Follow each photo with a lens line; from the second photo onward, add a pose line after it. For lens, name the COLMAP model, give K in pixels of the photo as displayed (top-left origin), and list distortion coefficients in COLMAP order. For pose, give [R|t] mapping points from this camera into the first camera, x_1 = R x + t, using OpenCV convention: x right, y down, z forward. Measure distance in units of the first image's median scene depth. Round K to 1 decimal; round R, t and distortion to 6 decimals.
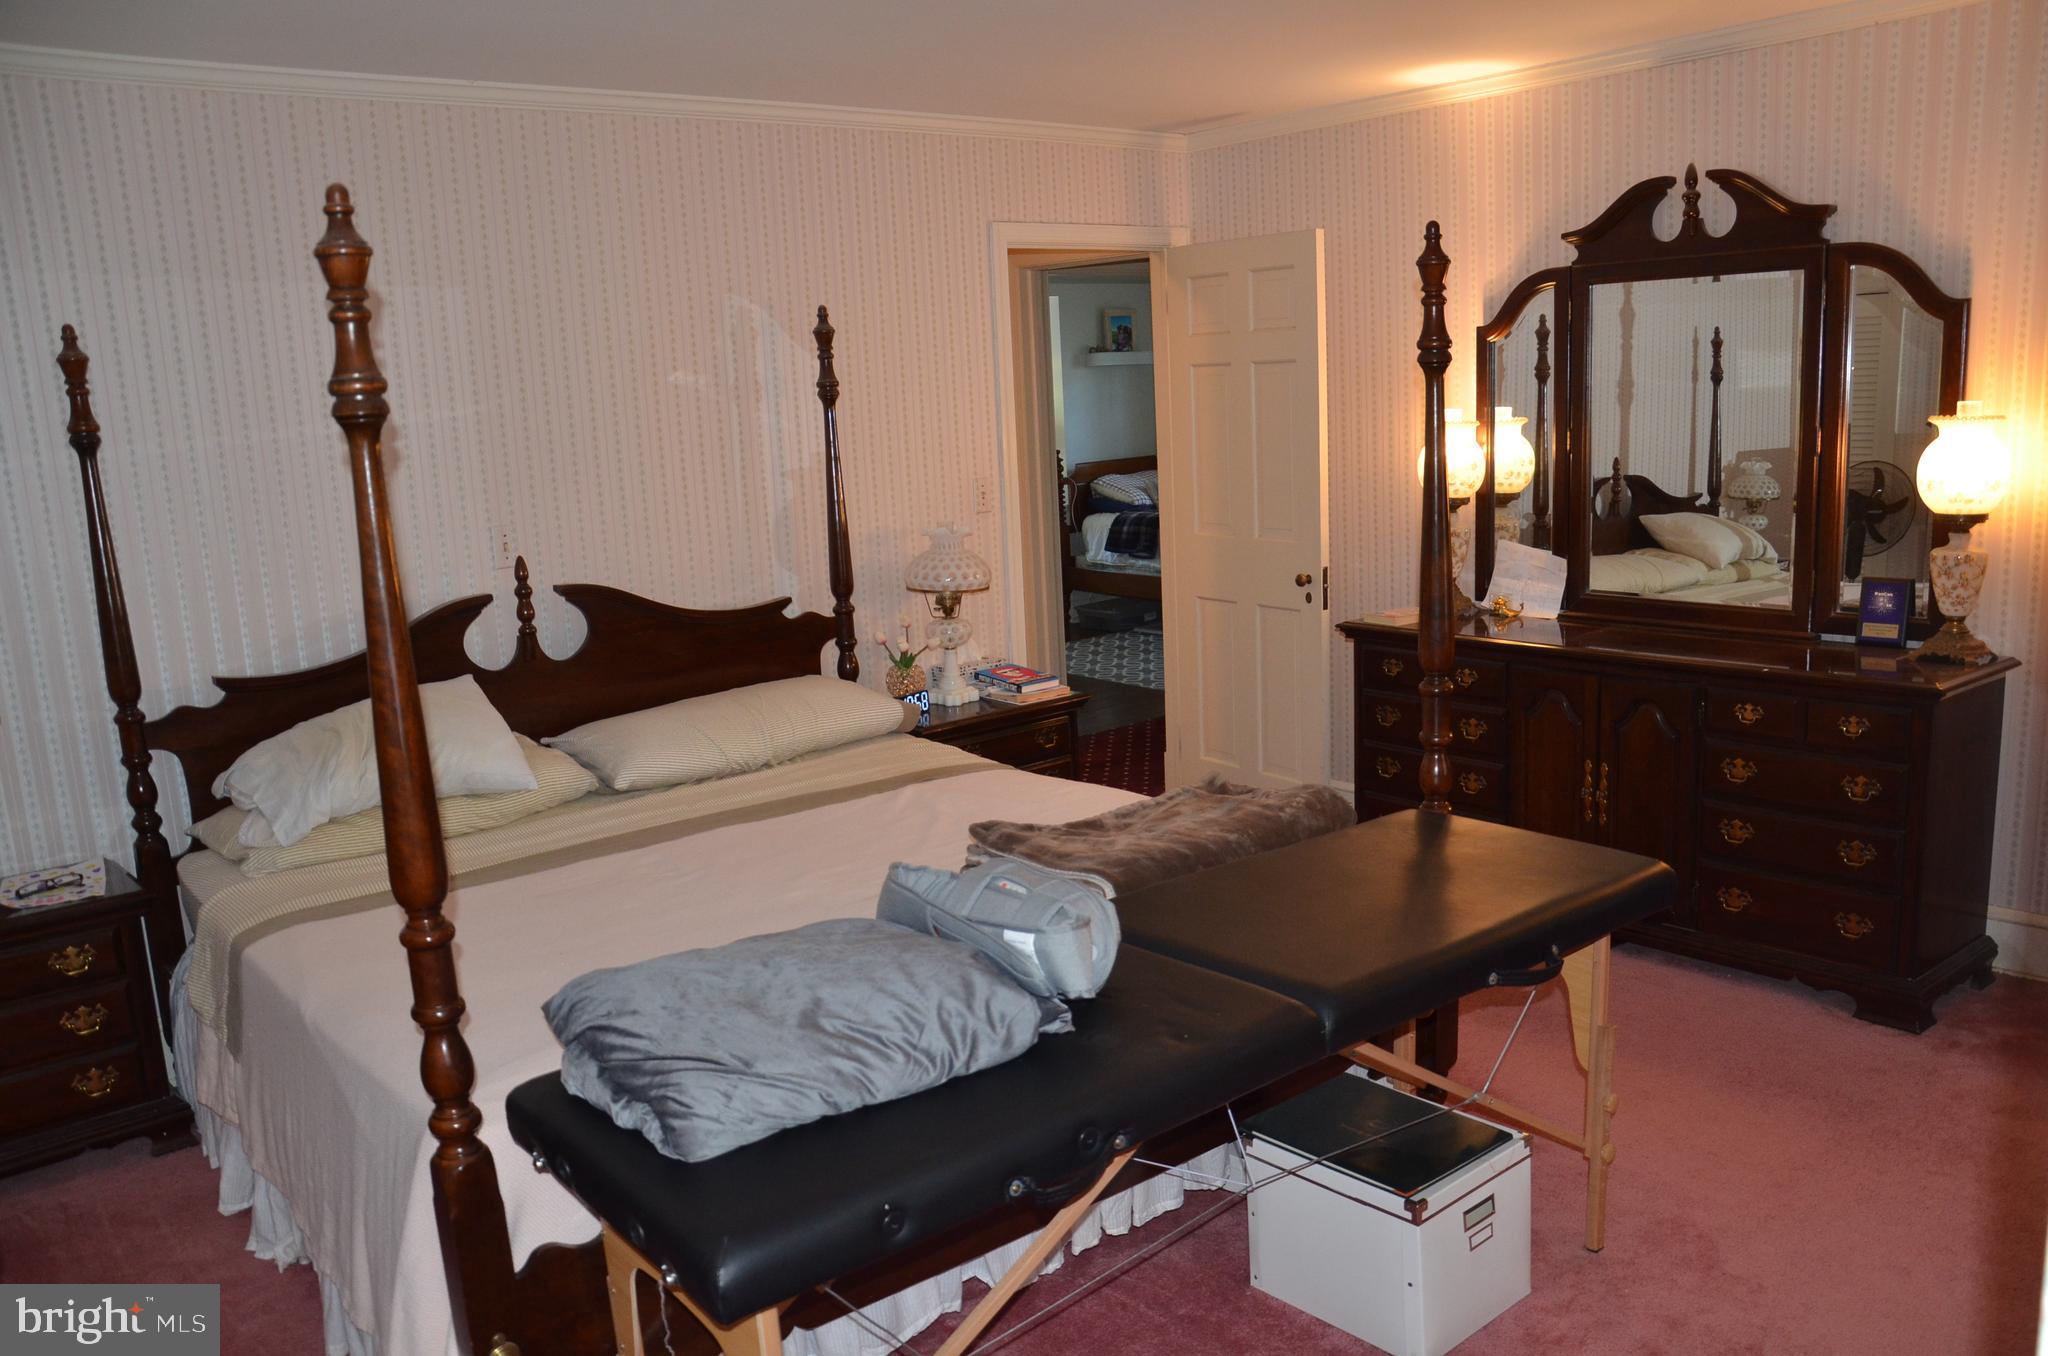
lens RADIAL K [[1588.5, 0, 1025.5], [0, 1588.5, 664.2], [0, 0, 1]] dist [-0.113824, 0.044945]
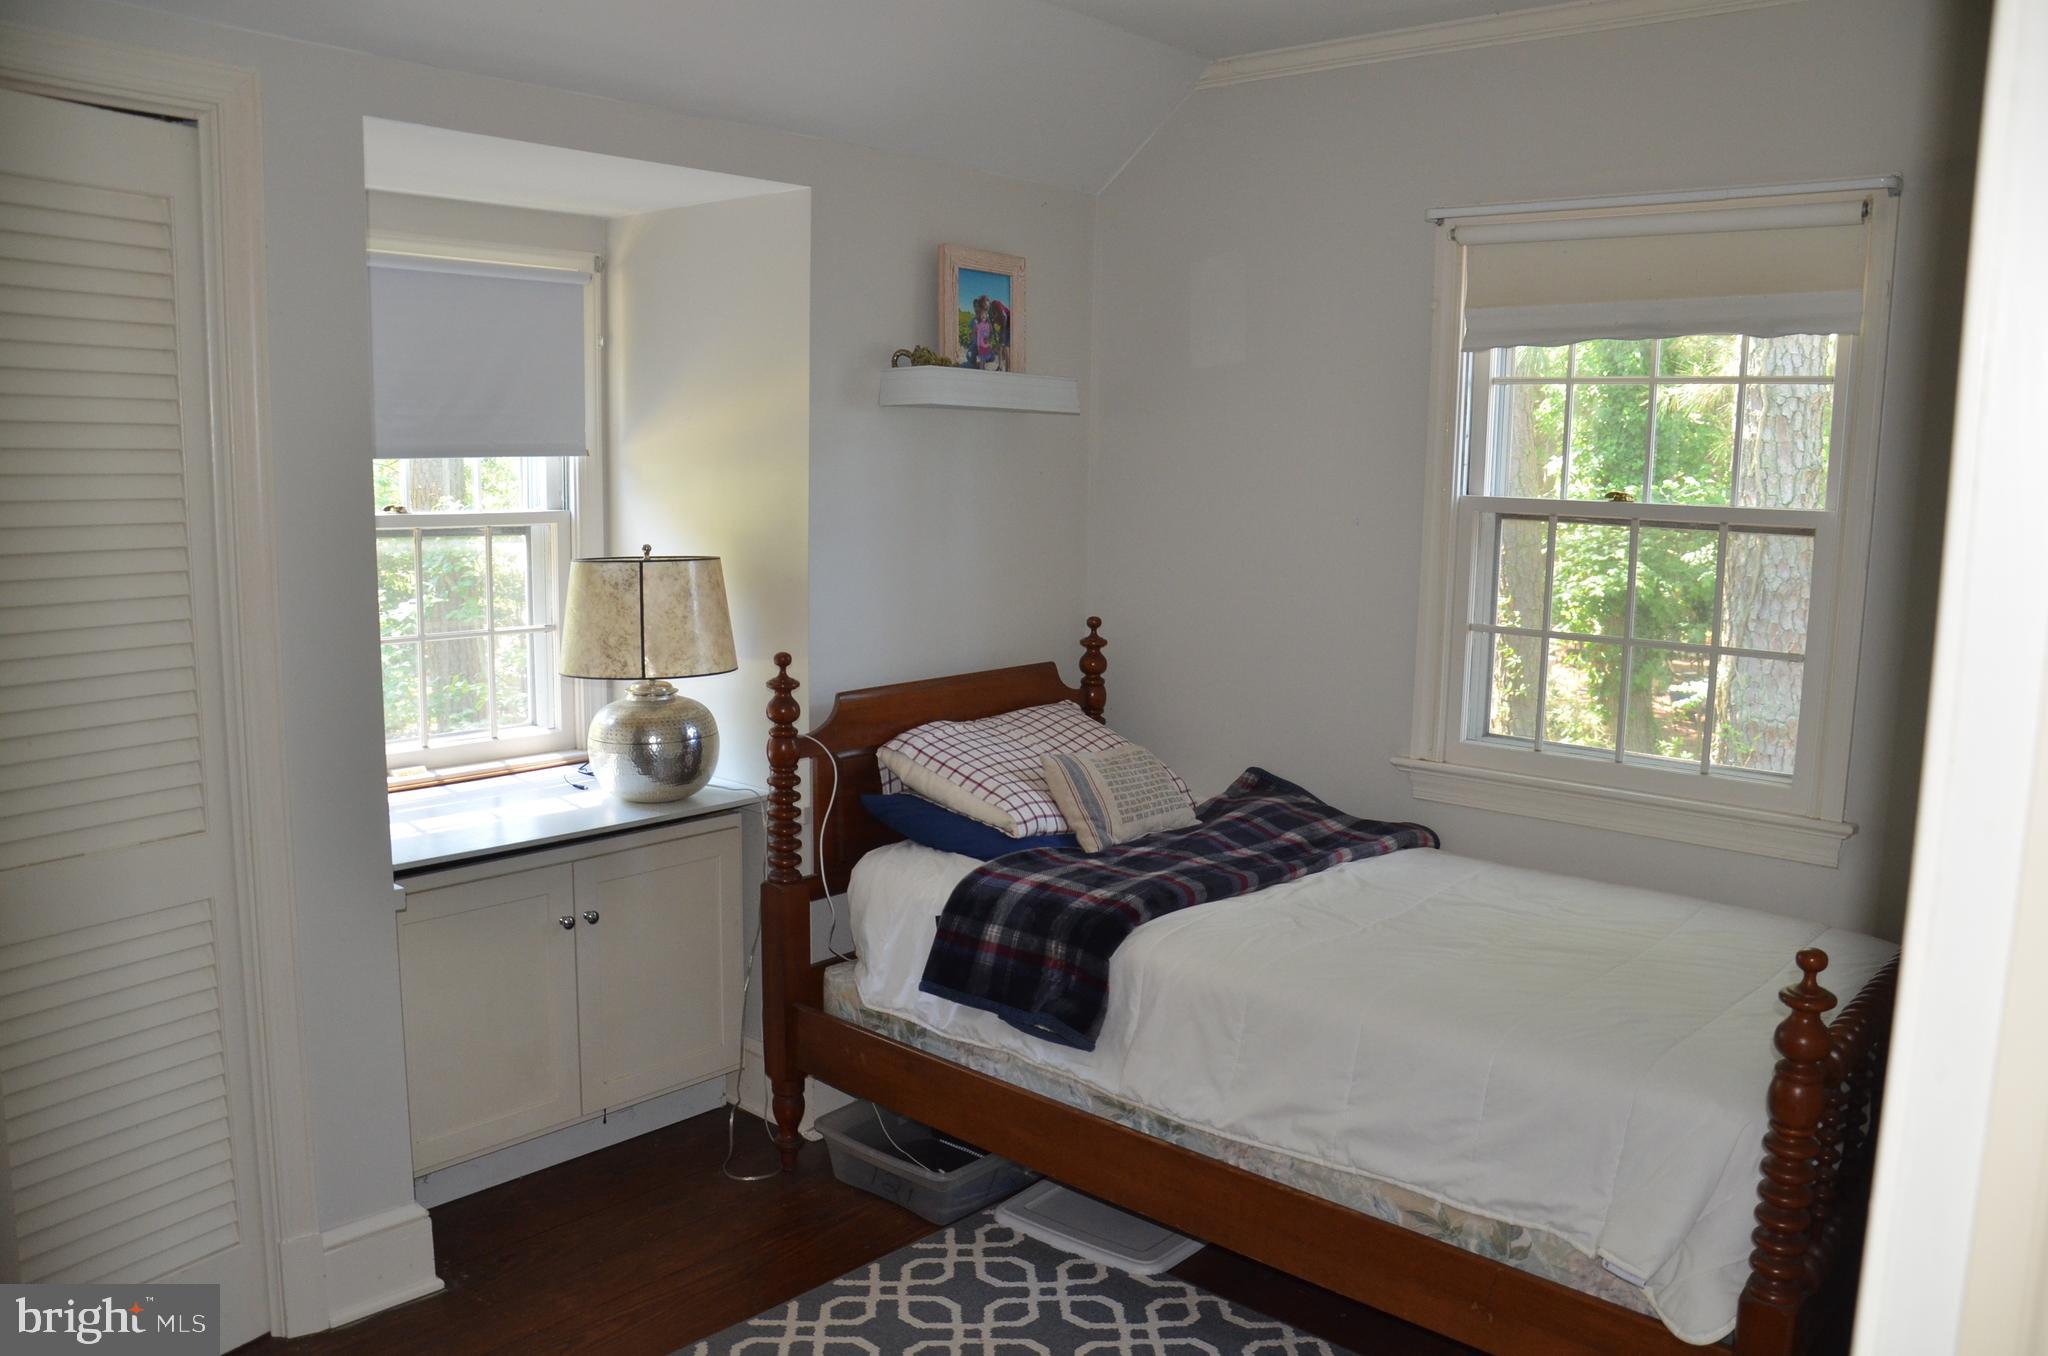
lens RADIAL K [[1588.5, 0, 1022.9], [0, 1588.5, 681.9], [0, 0, 1]] dist [-0.113824, 0.044945]
pose [[0.986024, 0.049911, 0.158949, 0.017732], [-0.044244, 0.998259, -0.038995, -0.122291], [-0.160619, 0.031418, 0.986516, 0.695846]]
